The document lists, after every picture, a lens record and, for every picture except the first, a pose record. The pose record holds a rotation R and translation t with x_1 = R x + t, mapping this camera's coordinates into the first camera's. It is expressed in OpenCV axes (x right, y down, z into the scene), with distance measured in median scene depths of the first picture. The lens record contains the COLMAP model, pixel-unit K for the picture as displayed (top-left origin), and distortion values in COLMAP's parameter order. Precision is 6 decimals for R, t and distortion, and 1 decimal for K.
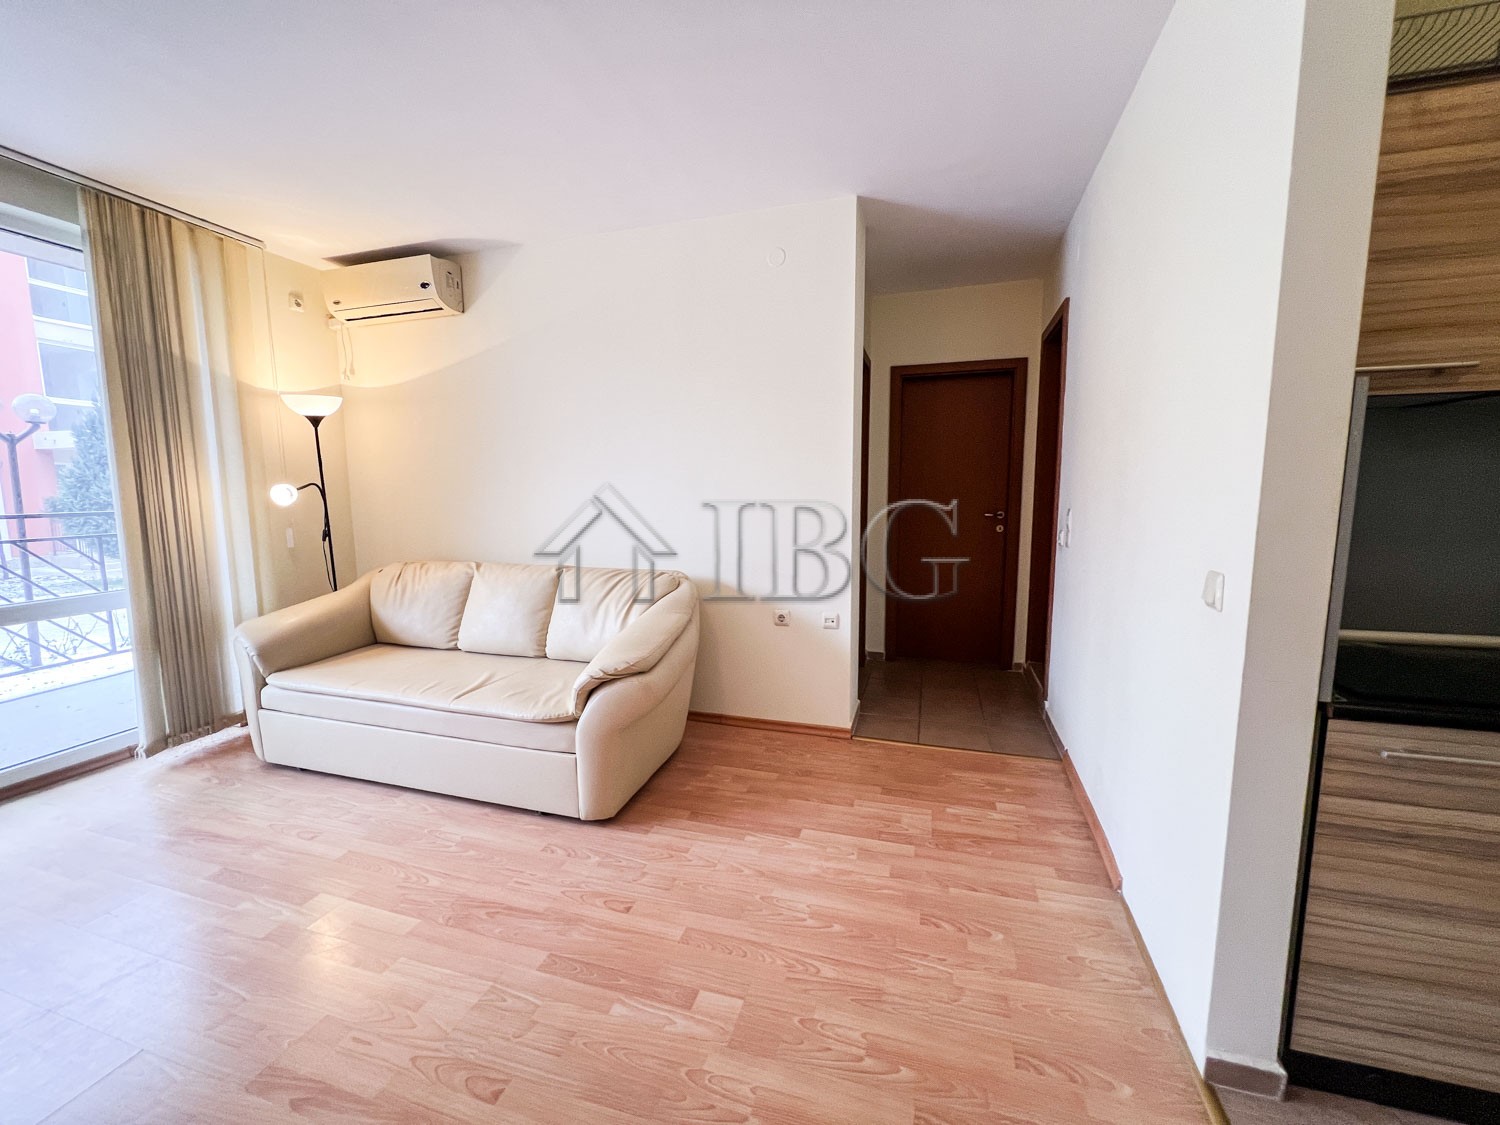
lens RADIAL K [[599.5, 0, 747.7], [0, 599.5, 561.5], [0, 0, 1]] dist [-0.001232, -0.000072]
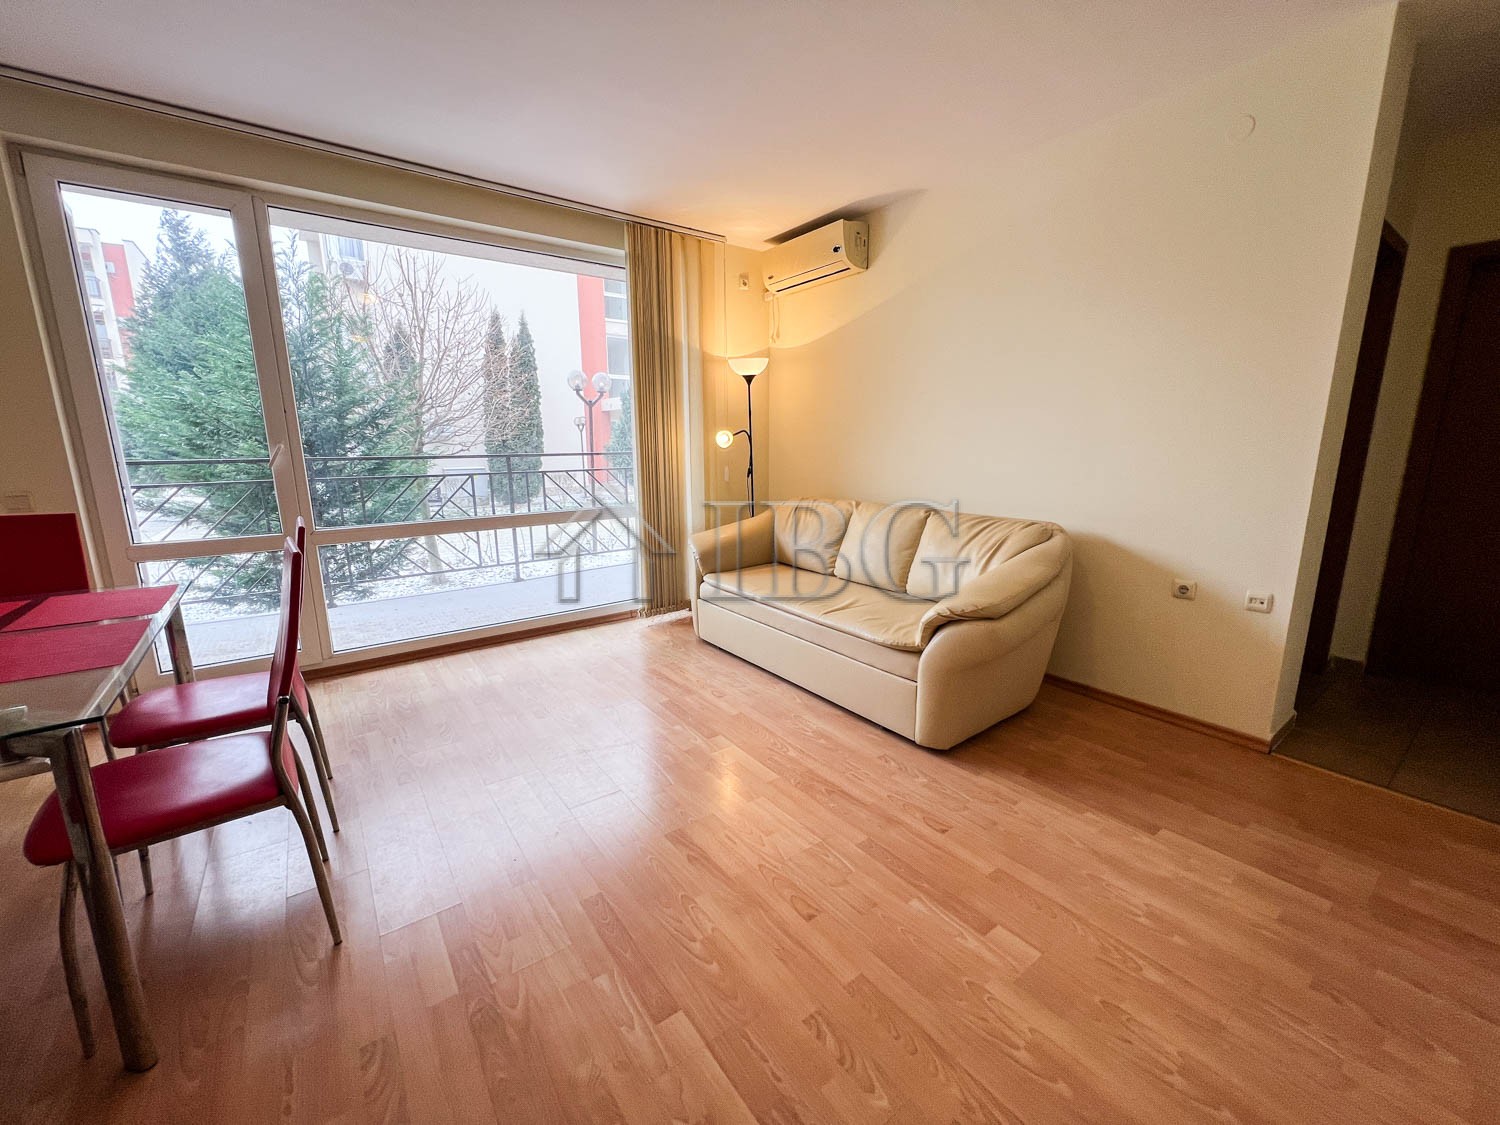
lens RADIAL K [[599.5, 0, 746.5], [0, 599.5, 561.8], [0, 0, 1]] dist [-0.001232, -0.000072]
pose [[0.803997, 0.119380, -0.582527, 0.066743], [-0.071038, 0.991907, 0.105231, 0.016300], [0.590375, -0.043224, 0.805971, -0.034622]]
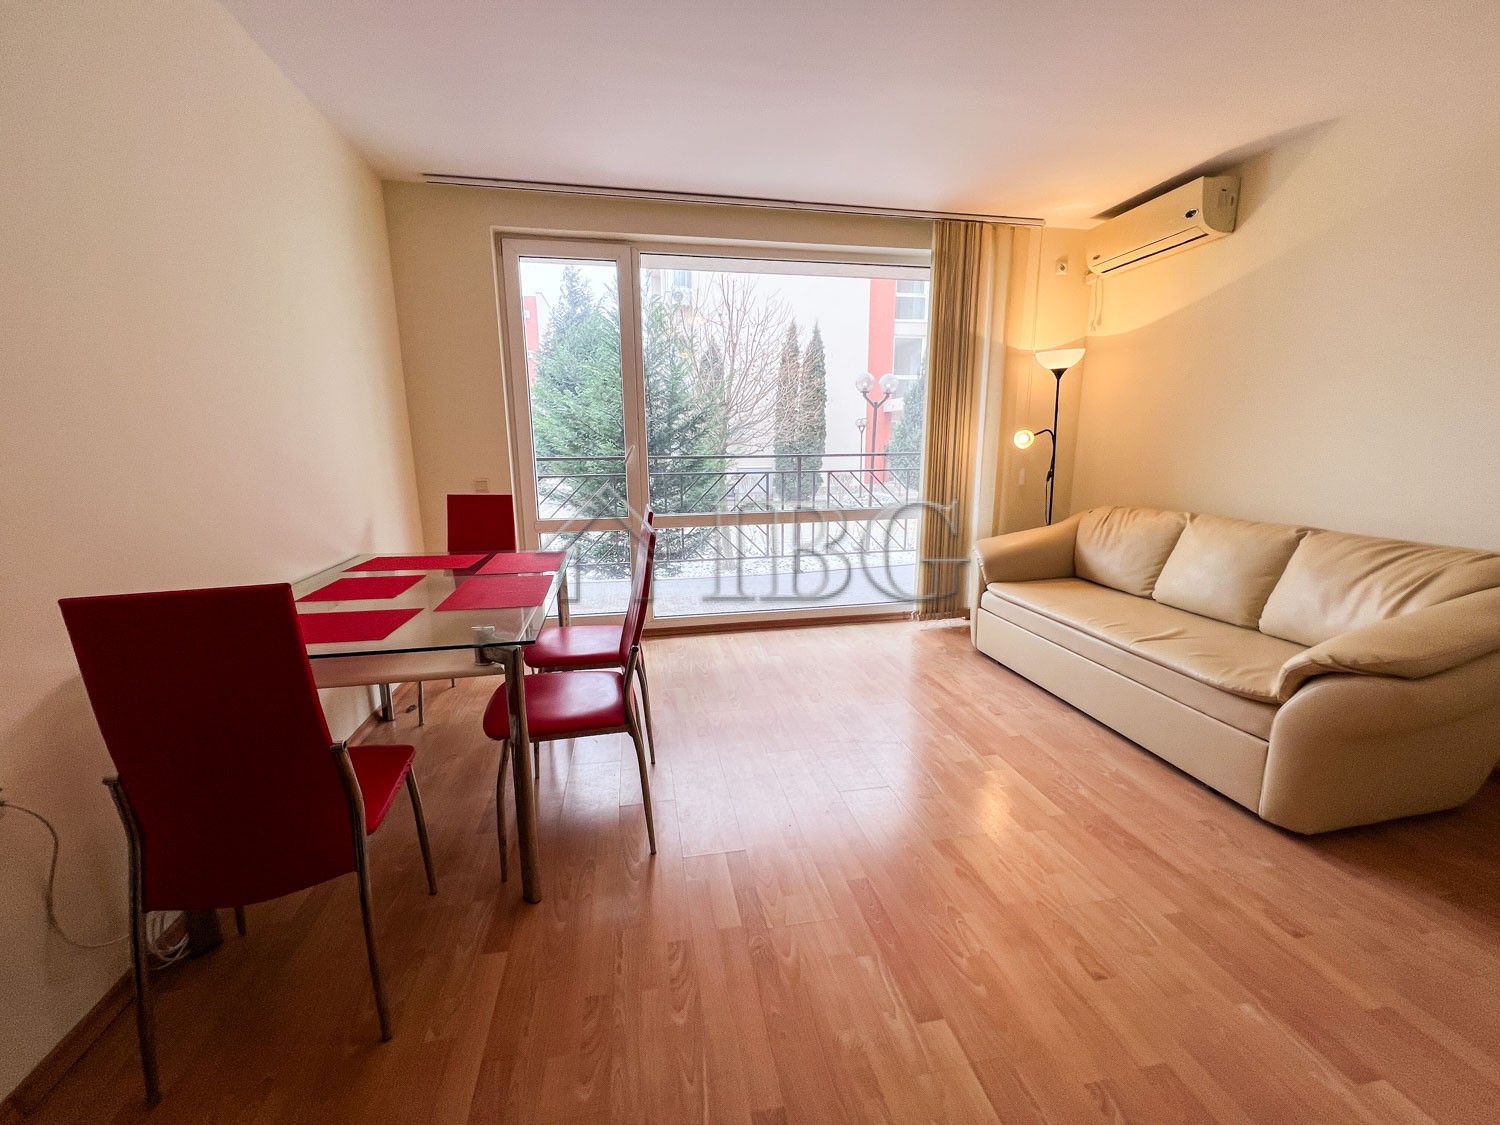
lens RADIAL K [[599.5, 0, 747.4], [0, 599.5, 561.7], [0, 0, 1]] dist [-0.001232, -0.000072]
pose [[0.470605, 0.173069, -0.865204, 0.059871], [-0.101806, 0.984676, 0.141593, 0.021490], [0.876451, 0.021448, 0.481013, -0.073139]]
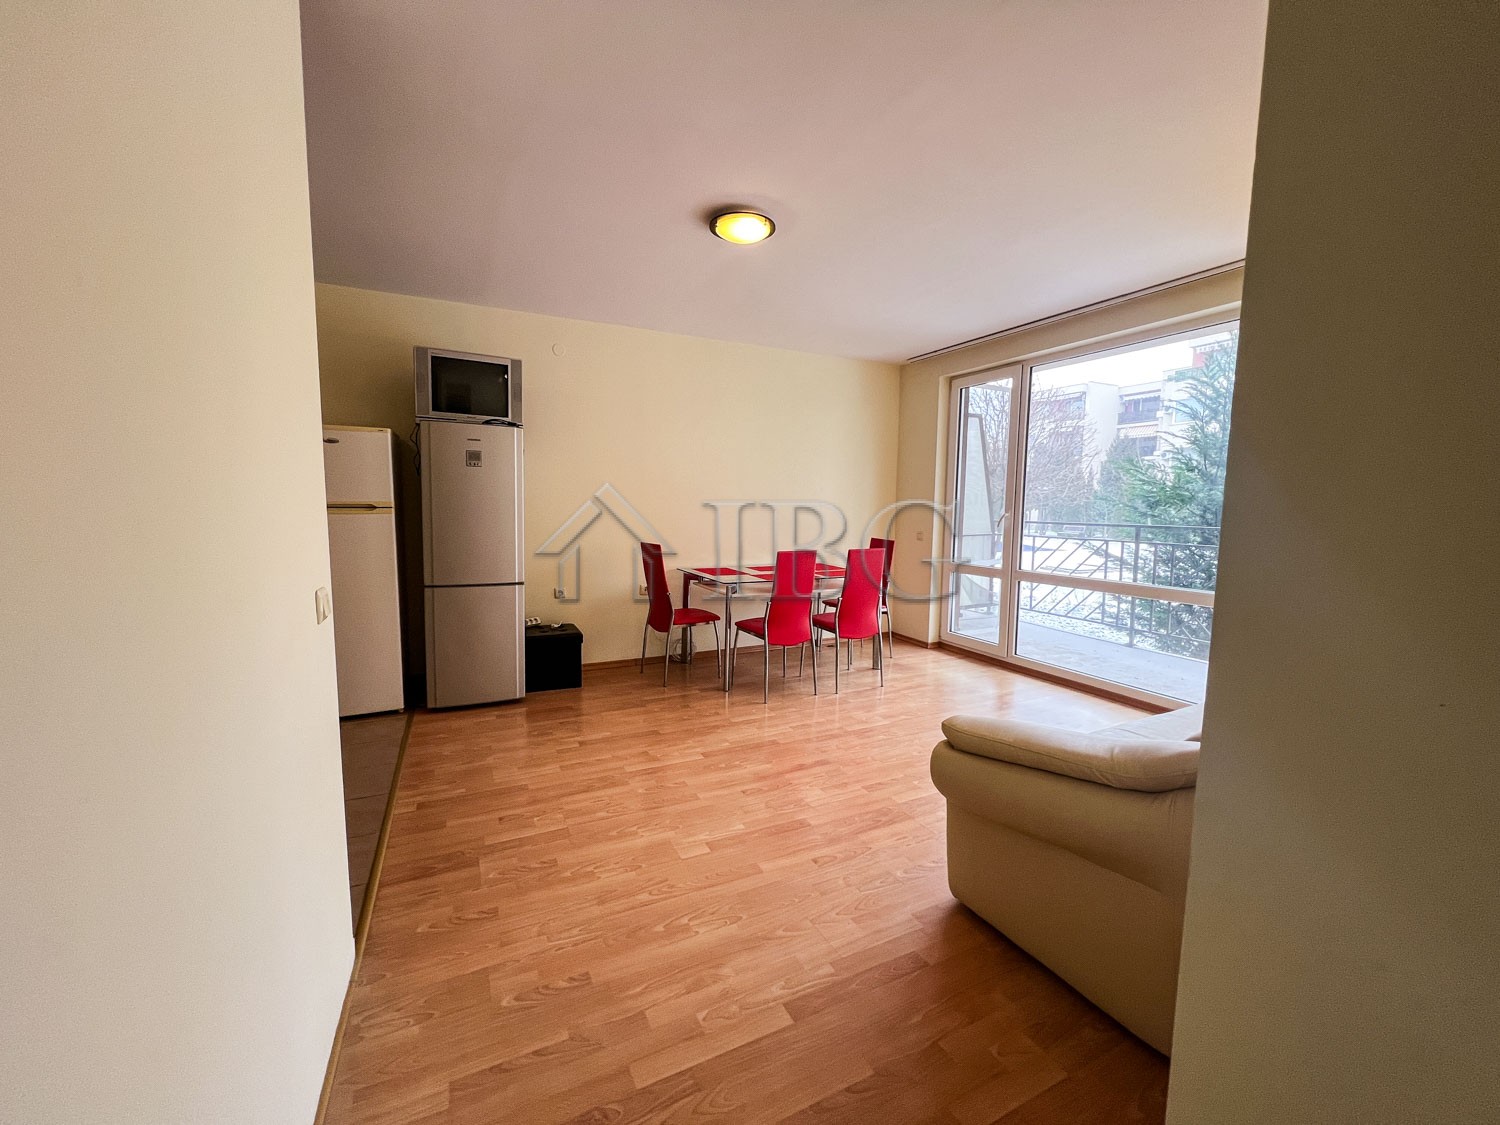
lens RADIAL K [[599.5, 0, 745.2], [0, 599.5, 557.8], [0, 0, 1]] dist [-0.001232, -0.000072]
pose [[-0.730986, 0.065099, -0.679280, 0.557927], [-0.085254, 0.978928, 0.185559, -0.186380], [0.677046, 0.193552, -0.710033, 1.348112]]
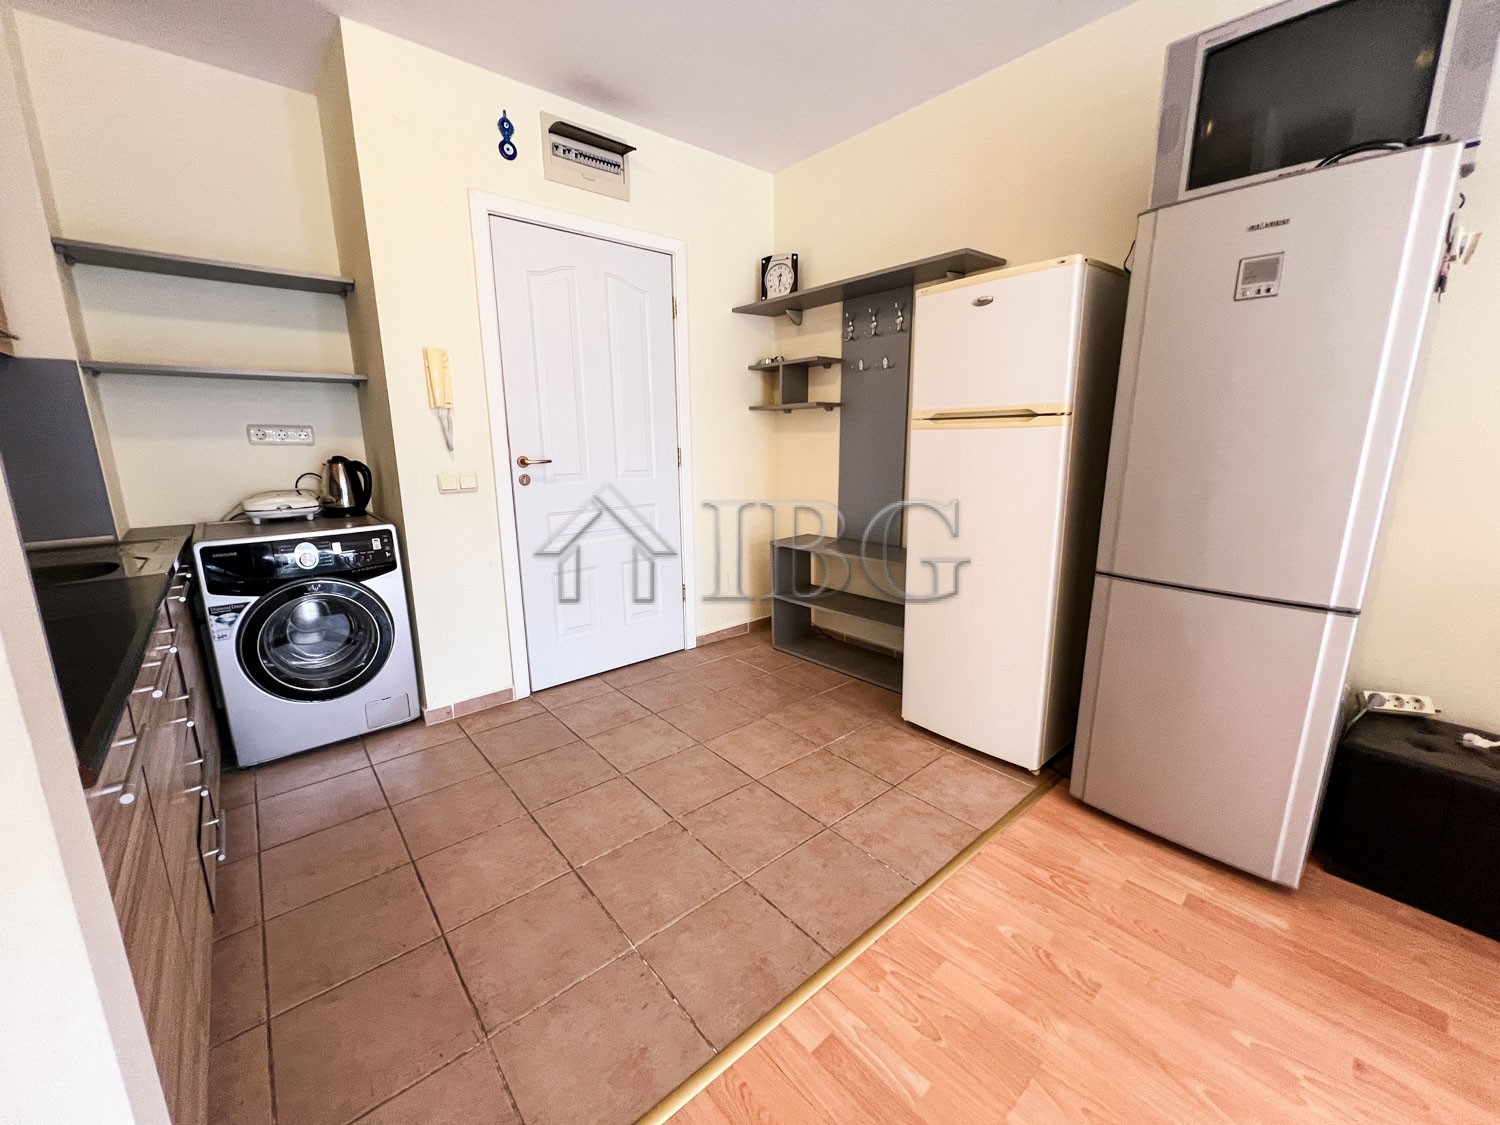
lens RADIAL K [[599.5, 0, 748.1], [0, 599.5, 561.3], [0, 0, 1]] dist [-0.001232, -0.000072]
pose [[-0.846315, -0.090800, 0.524888, 0.083316], [0.079701, 0.952688, 0.293313, -0.031329], [-0.526687, 0.290069, -0.799037, 0.544787]]
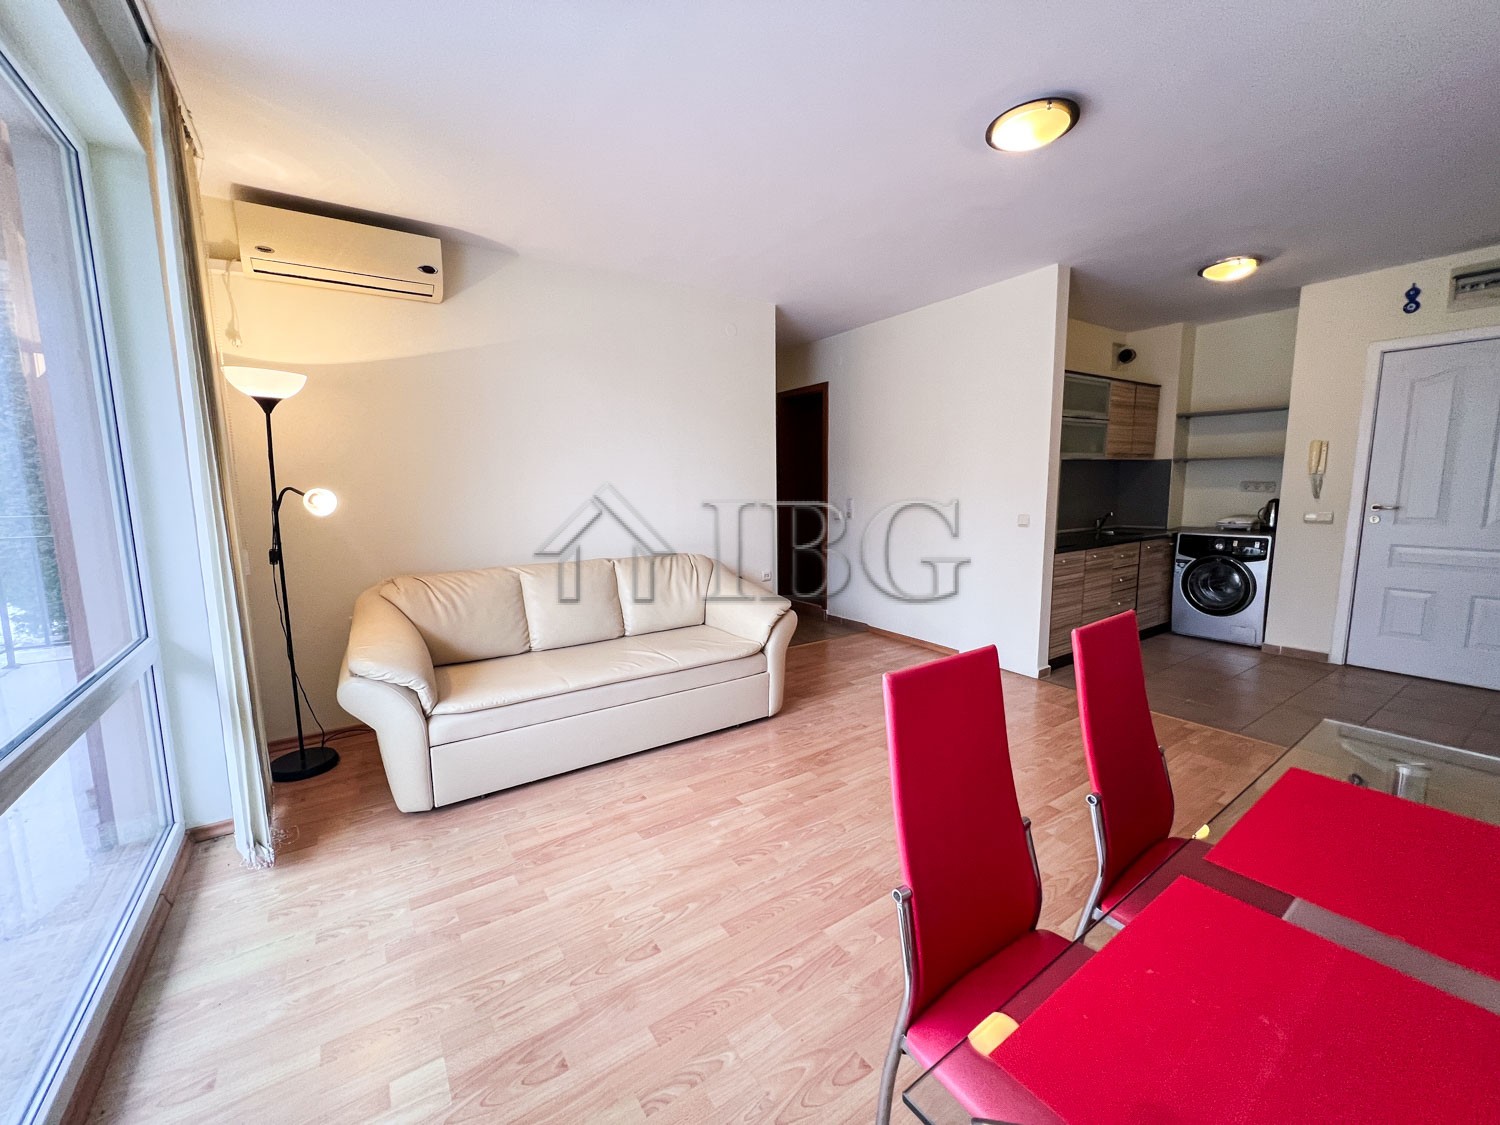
lens RADIAL K [[599.5, 0, 747.7], [0, 599.5, 561.8], [0, 0, 1]] dist [-0.001232, -0.000072]
pose [[0.625623, -0.103177, 0.773272, -1.431012], [0.100818, 0.993597, 0.051007, -0.024256], [-0.773584, 0.046048, 0.632019, 0.101440]]
